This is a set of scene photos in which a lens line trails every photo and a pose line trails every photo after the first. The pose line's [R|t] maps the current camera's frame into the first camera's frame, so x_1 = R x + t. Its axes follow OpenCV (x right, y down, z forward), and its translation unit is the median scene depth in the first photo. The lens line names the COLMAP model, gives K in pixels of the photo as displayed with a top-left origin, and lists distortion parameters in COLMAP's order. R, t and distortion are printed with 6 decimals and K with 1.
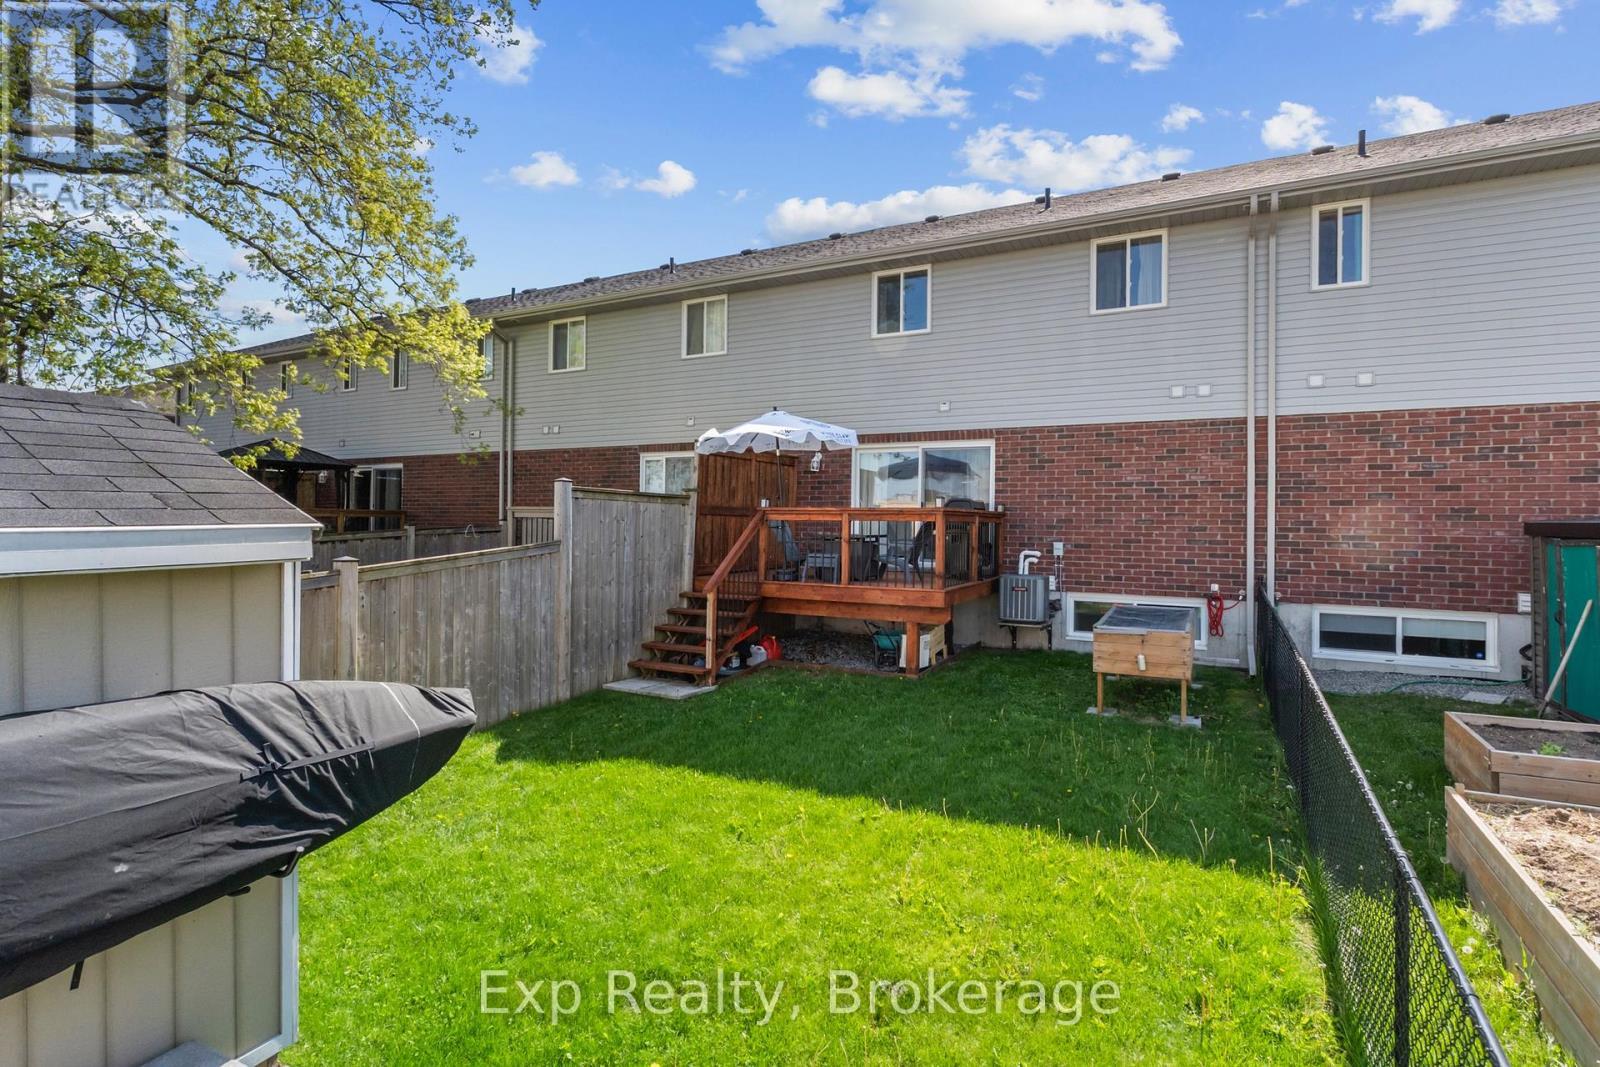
lens RADIAL K [[767.5, 0, 800.4], [0, 767.5, 538.7], [0, 0, 1]] dist [-0.003154, 0.000827]
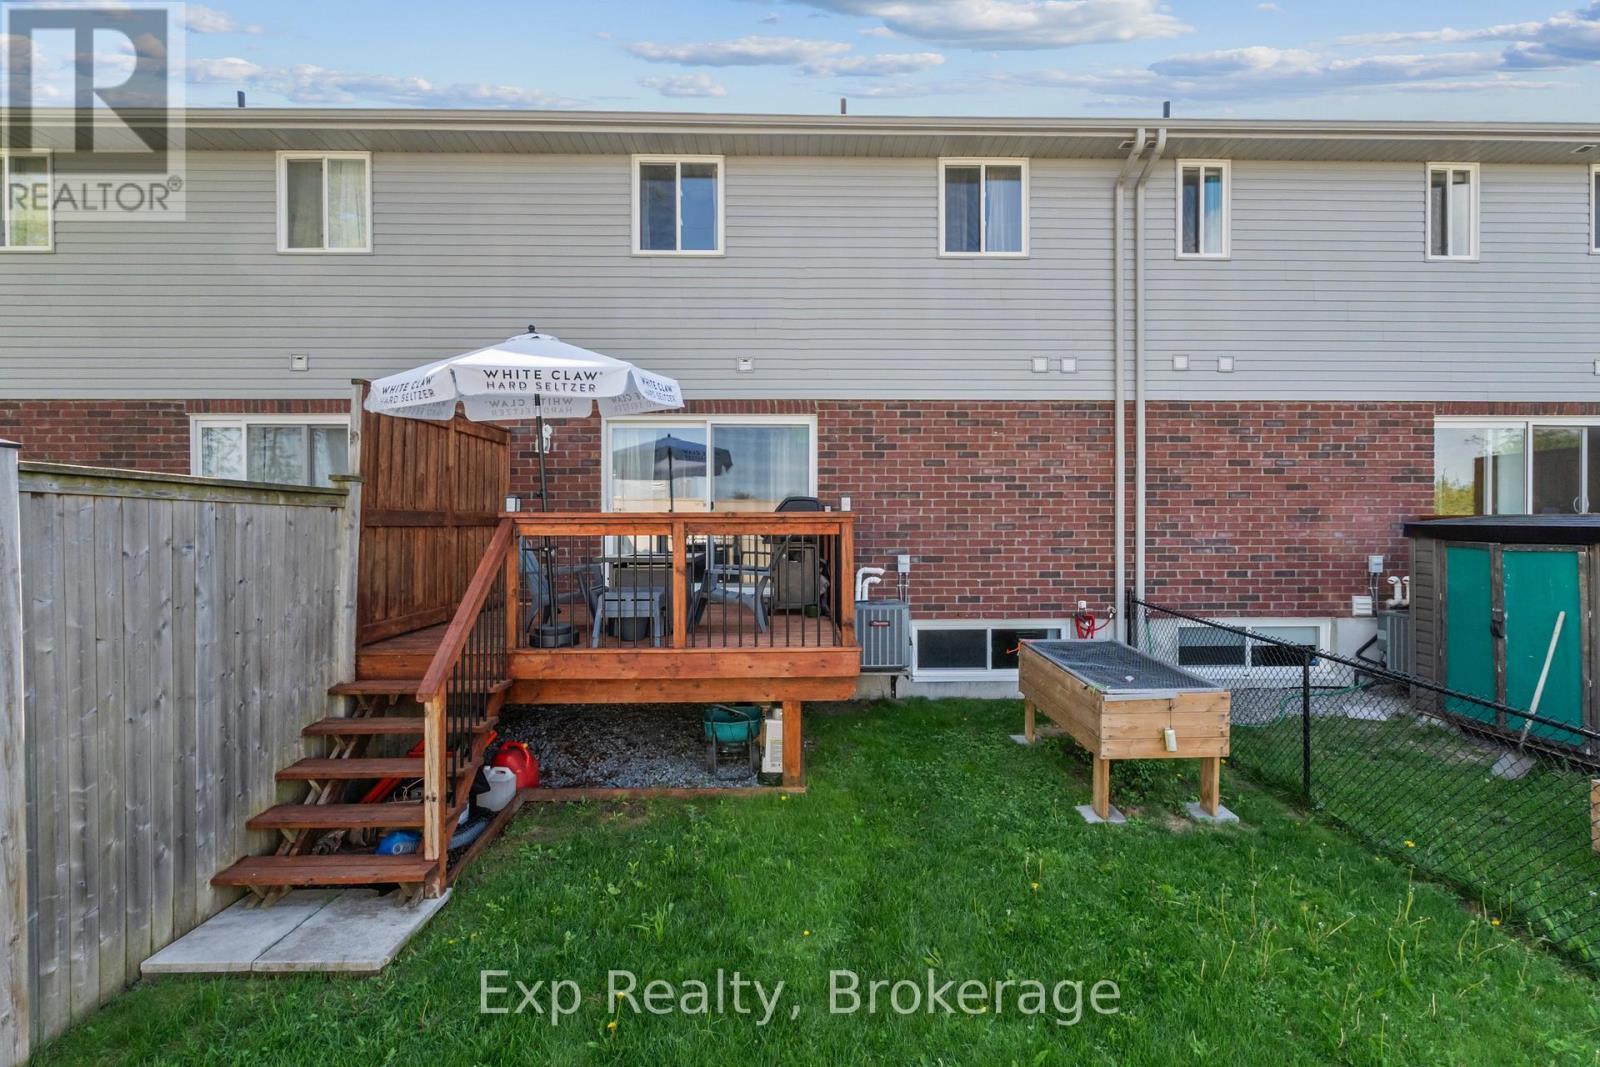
lens RADIAL K [[767.5, 0, 800.4], [0, 767.5, 538.7], [0, 0, 1]] dist [-0.003154, 0.000827]
pose [[0.878772, -0.023685, 0.476654, -0.122135], [0.021924, 0.999717, 0.009255, -0.022384], [-0.476738, 0.002318, 0.879042, 0.421073]]
